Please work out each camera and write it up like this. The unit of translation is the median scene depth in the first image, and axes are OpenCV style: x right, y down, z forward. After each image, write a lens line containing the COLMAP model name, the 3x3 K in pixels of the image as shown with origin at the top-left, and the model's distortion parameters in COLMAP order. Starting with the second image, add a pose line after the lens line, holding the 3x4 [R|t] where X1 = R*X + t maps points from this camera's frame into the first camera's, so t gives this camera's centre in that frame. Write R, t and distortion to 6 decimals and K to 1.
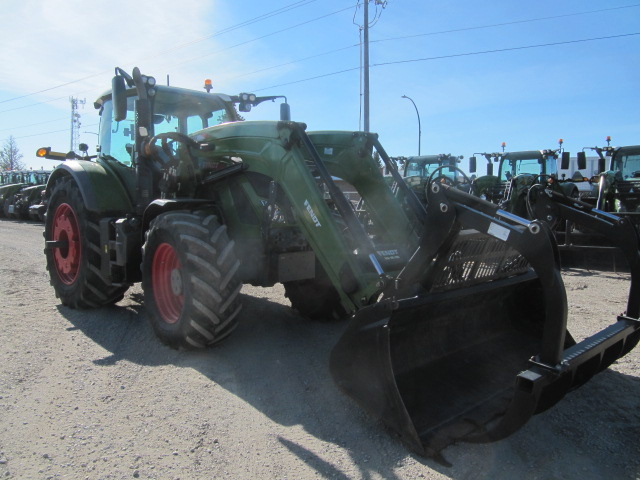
lens RADIAL K [[531.6, 0, 314.0], [0, 531.6, 243.6], [0, 0, 1]] dist [-0.043501, 0.000132]
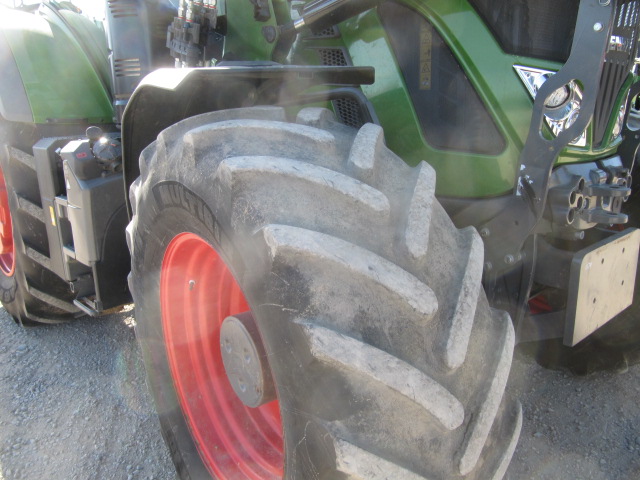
lens RADIAL K [[531.6, 0, 314.0], [0, 531.6, 243.6], [0, 0, 1]] dist [-0.043501, 0.000132]
pose [[0.998227, -0.012888, -0.058108, -0.201747], [0.022736, 0.984806, 0.172162, -0.041007], [0.055007, -0.173178, 0.983353, 0.727376]]
